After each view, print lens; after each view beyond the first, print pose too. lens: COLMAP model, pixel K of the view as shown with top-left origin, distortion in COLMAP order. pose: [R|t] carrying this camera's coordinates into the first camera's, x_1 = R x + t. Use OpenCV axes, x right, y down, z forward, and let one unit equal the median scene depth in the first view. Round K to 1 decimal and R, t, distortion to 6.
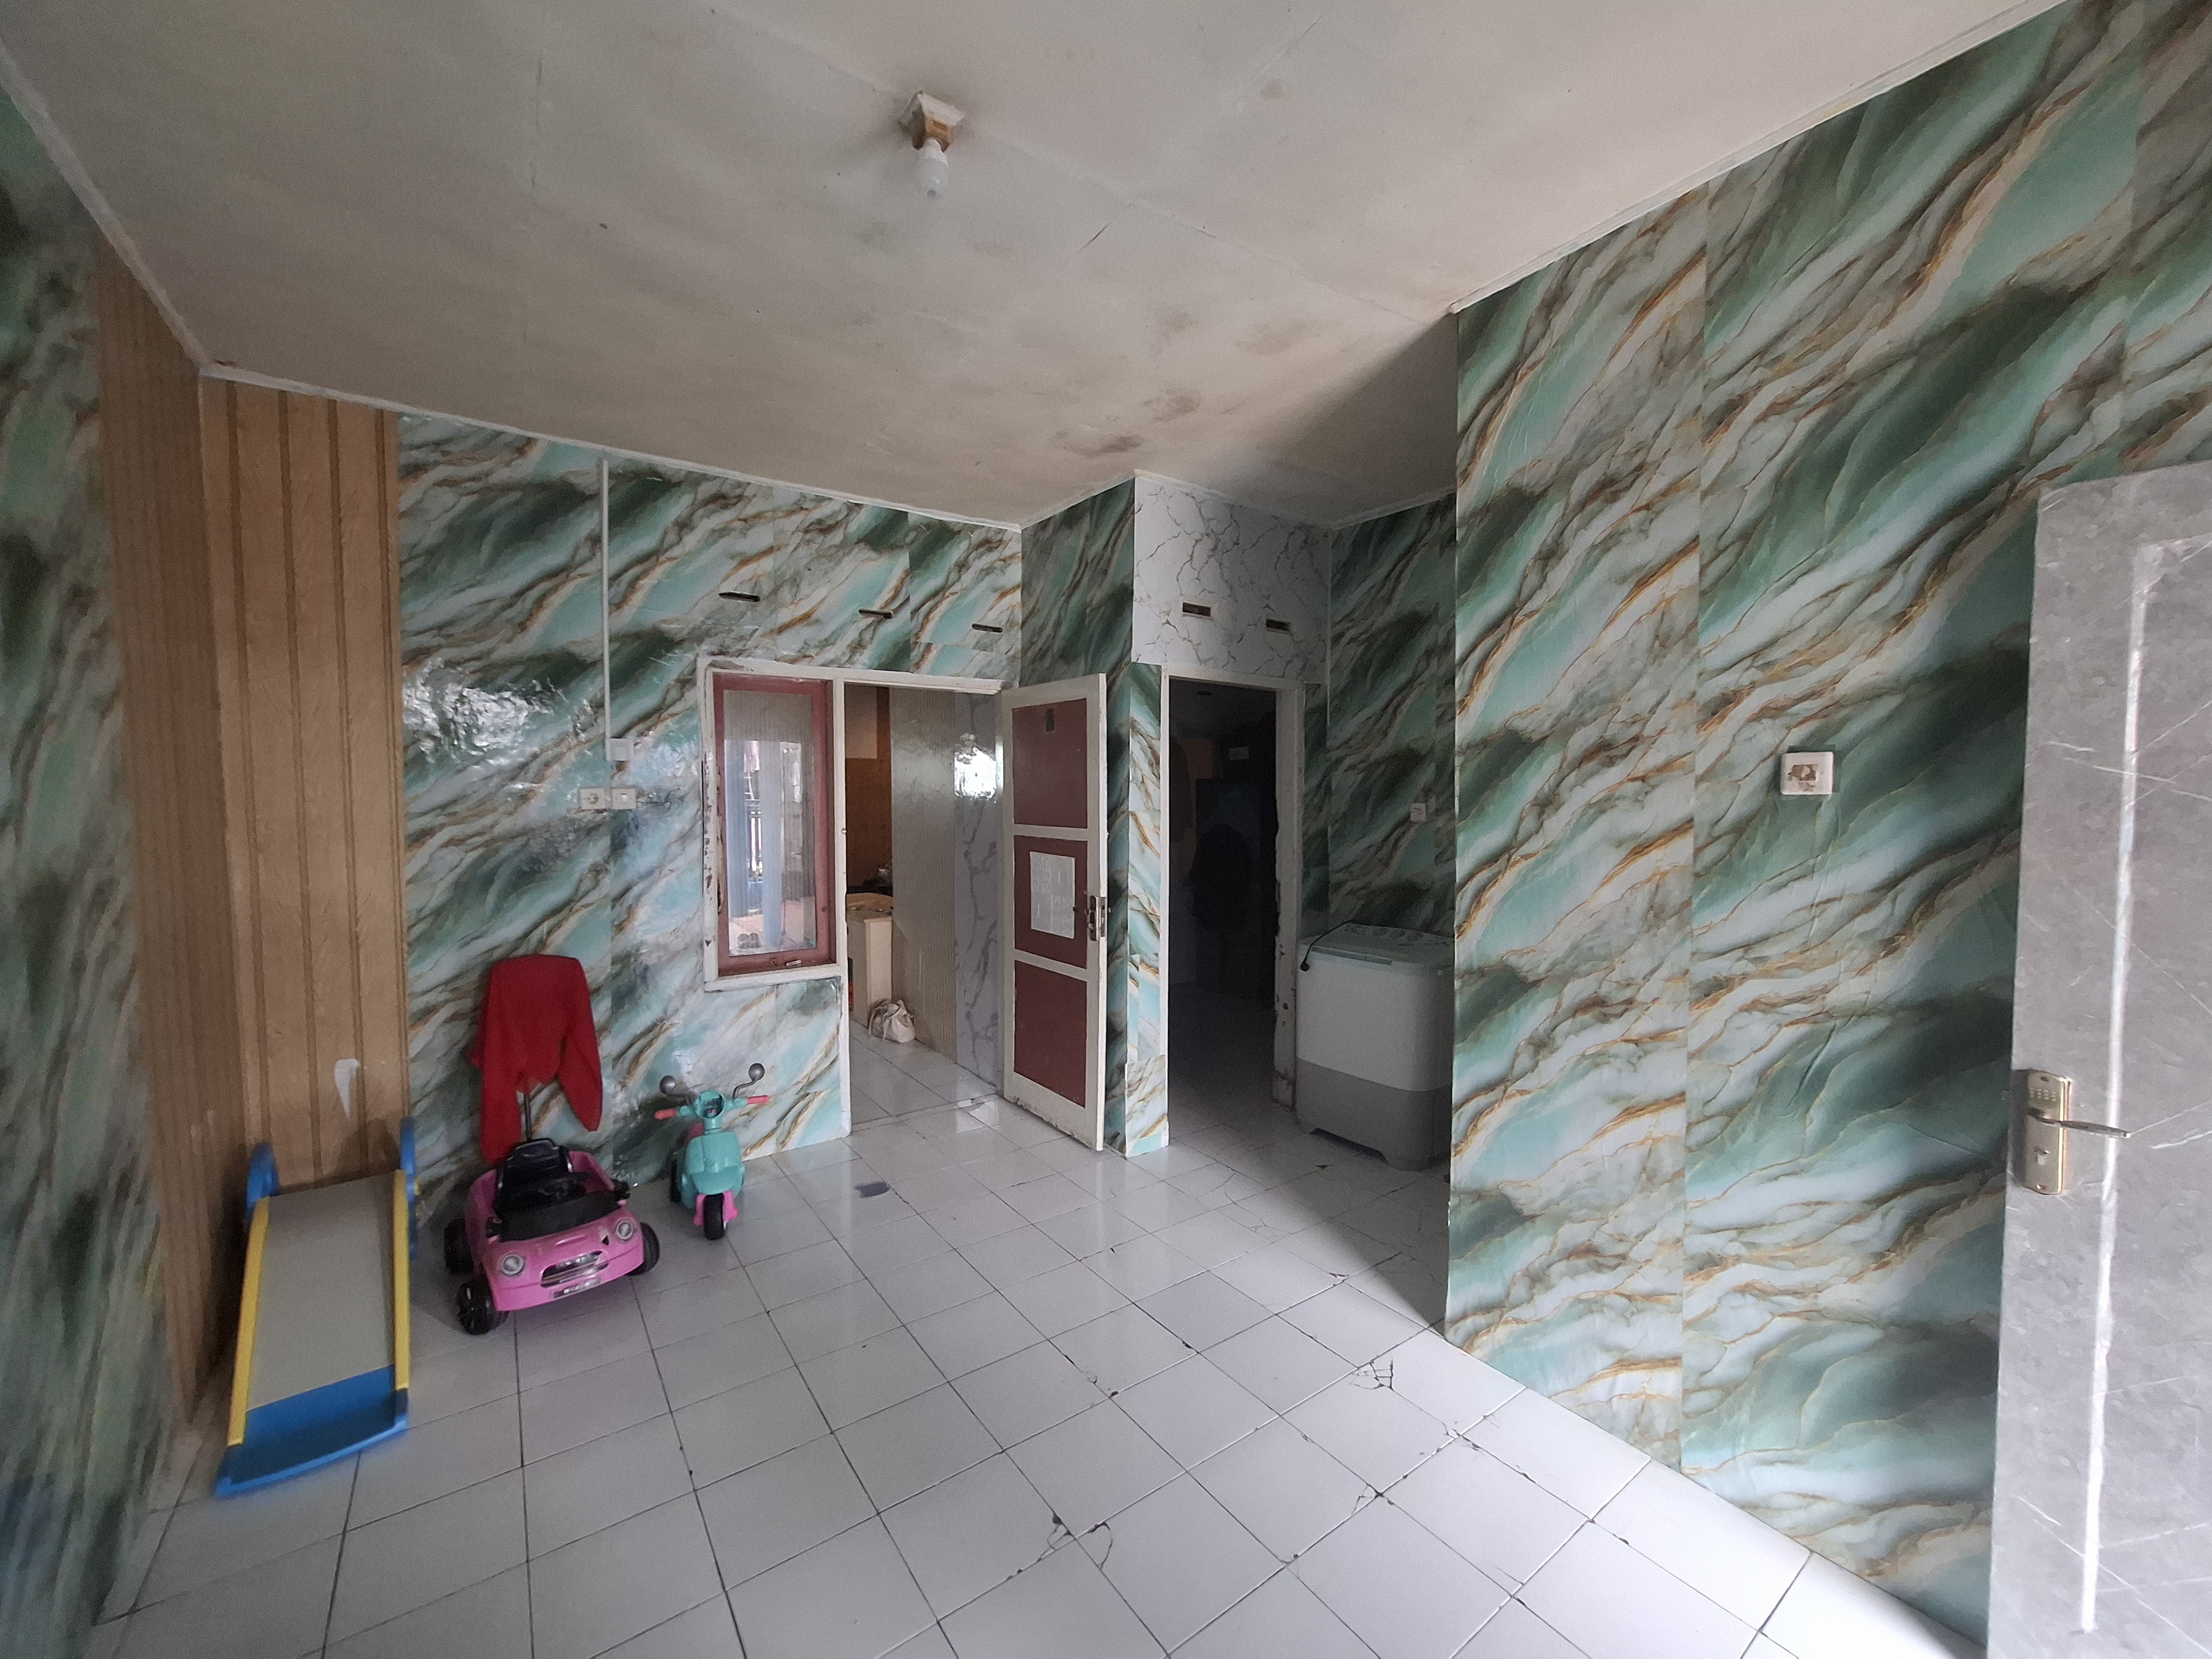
lens RADIAL K [[886.3, 0, 1163.3], [0, 886.3, 832.8], [0, 0, 1]] dist [-0.002238, 0.000345]
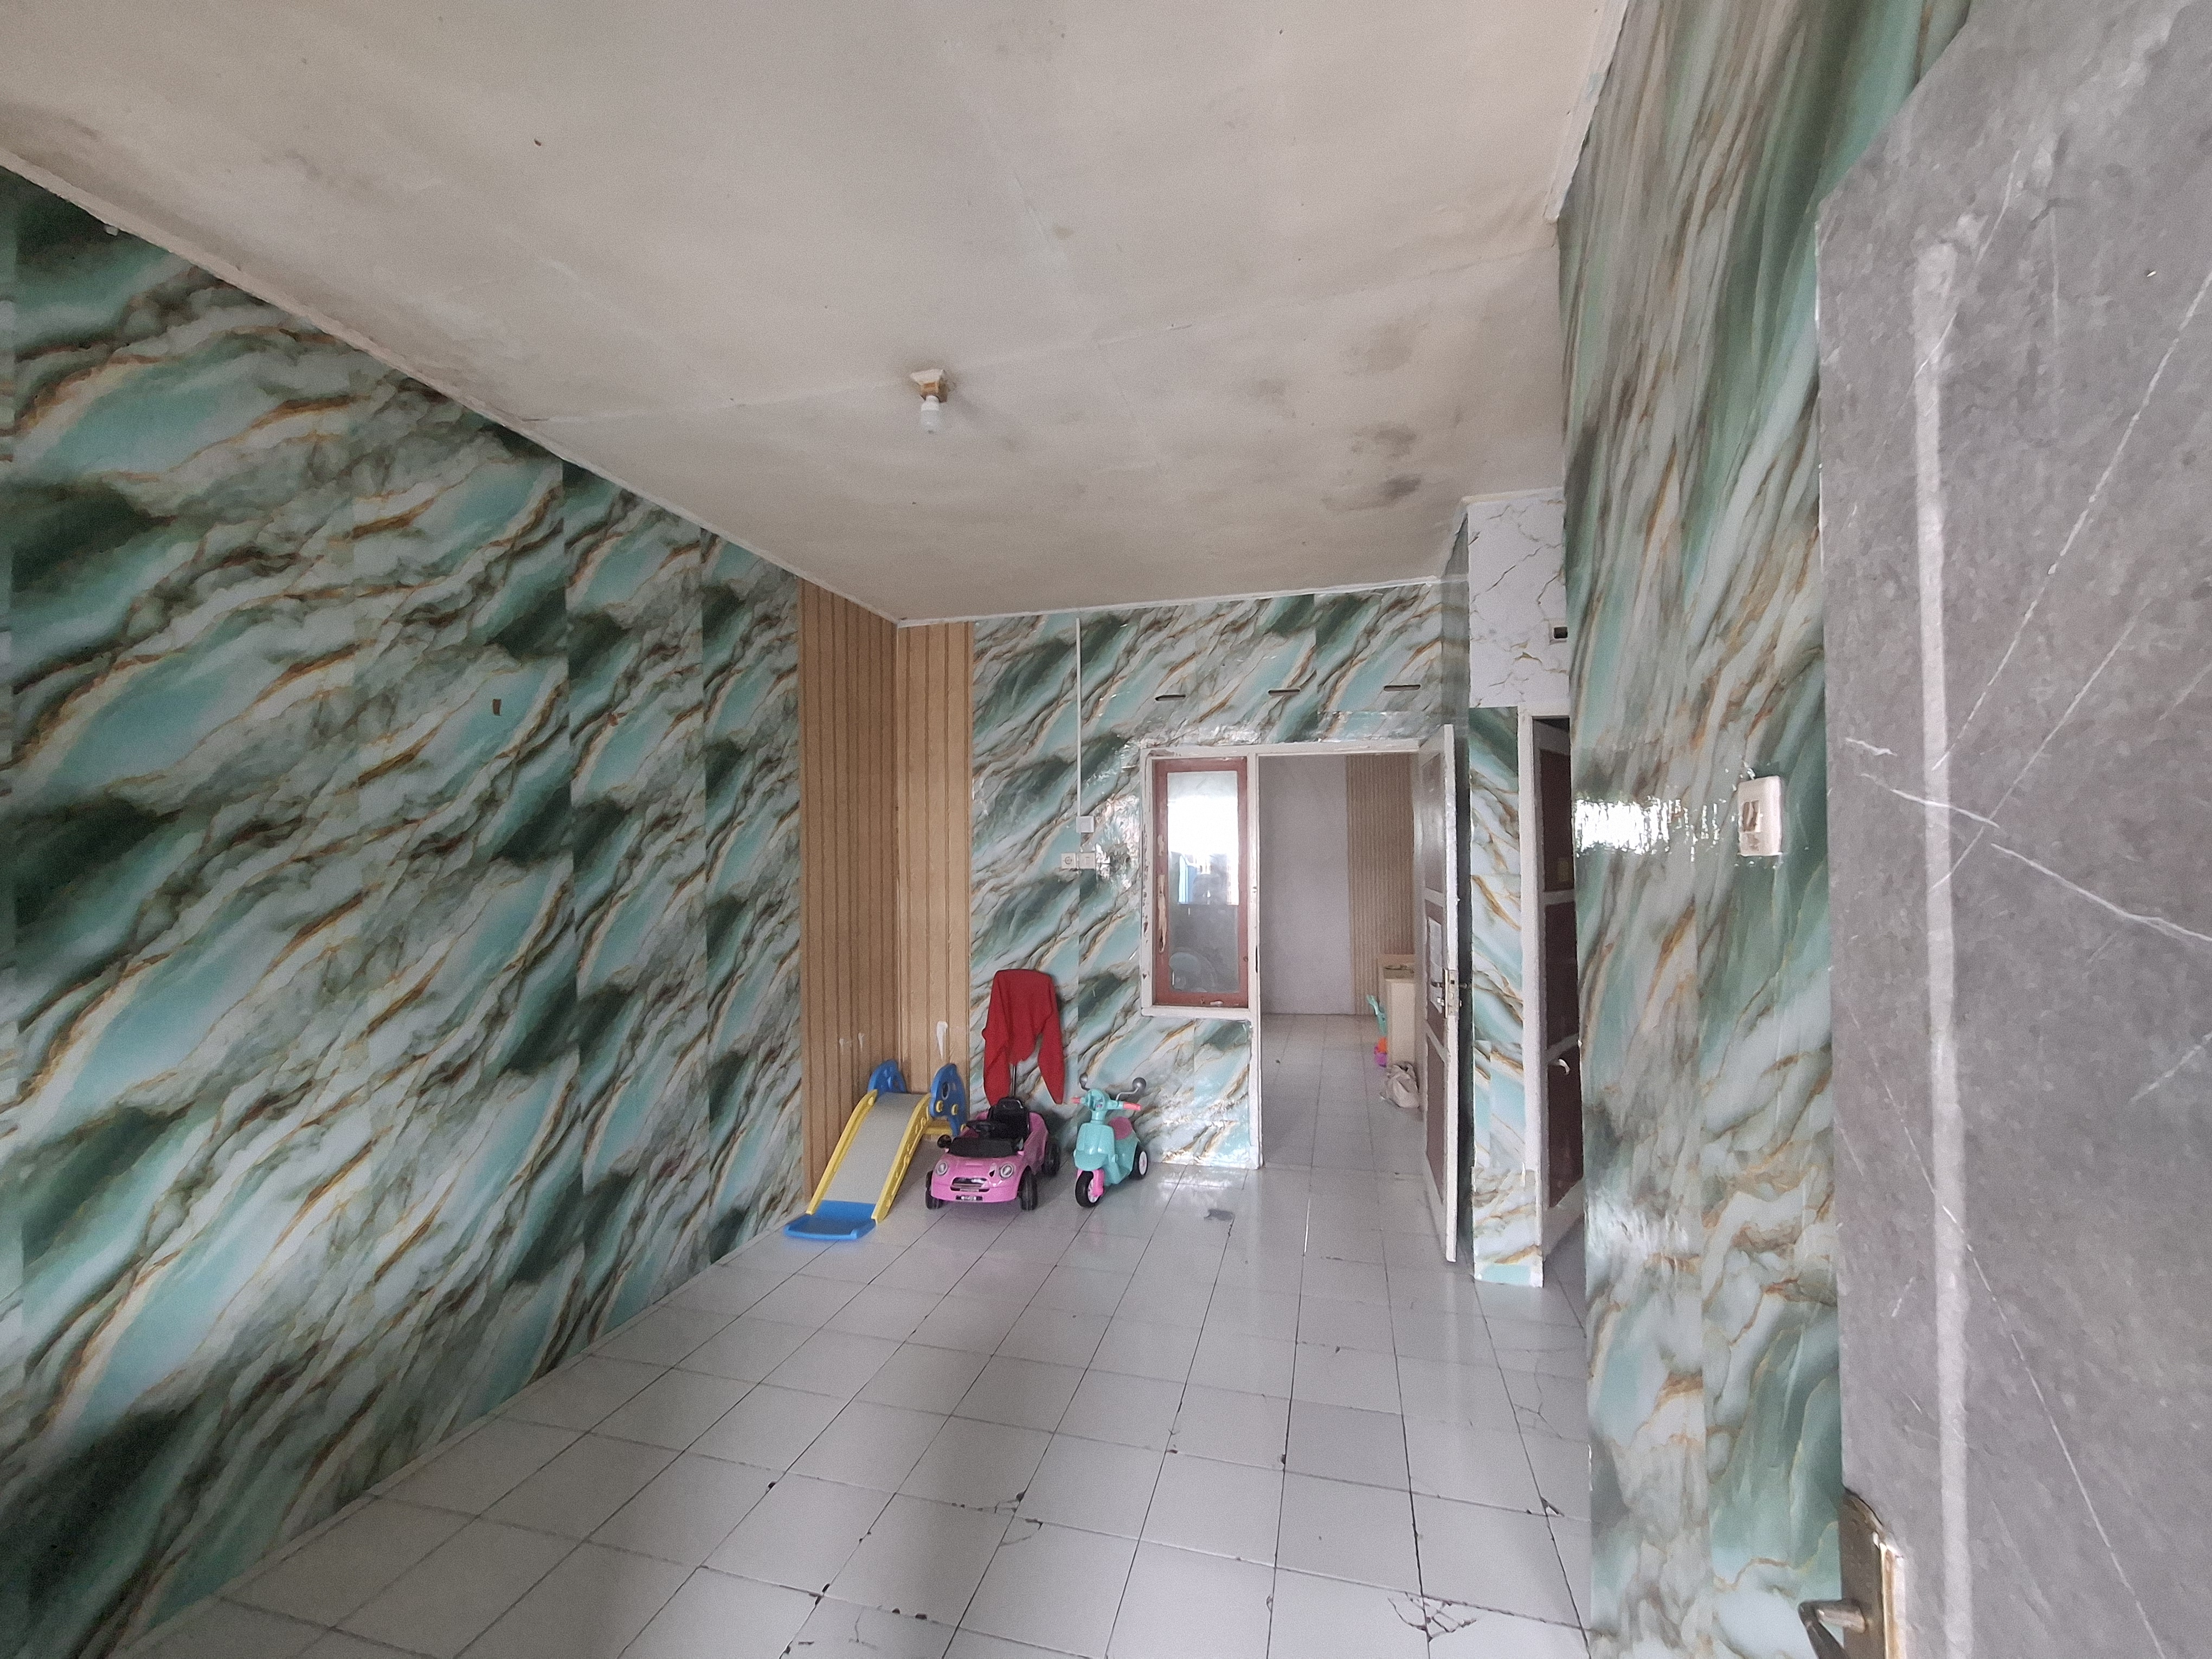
lens RADIAL K [[894.6, 0, 1106.0], [0, 894.6, 829.5], [0, 0, 1]] dist [-0.043103, 0.060518]
pose [[0.618083, -0.026442, -0.785668, 0.476606], [-0.030419, 0.997881, -0.057515, -0.008484], [0.785524, 0.059448, 0.615969, 0.182392]]
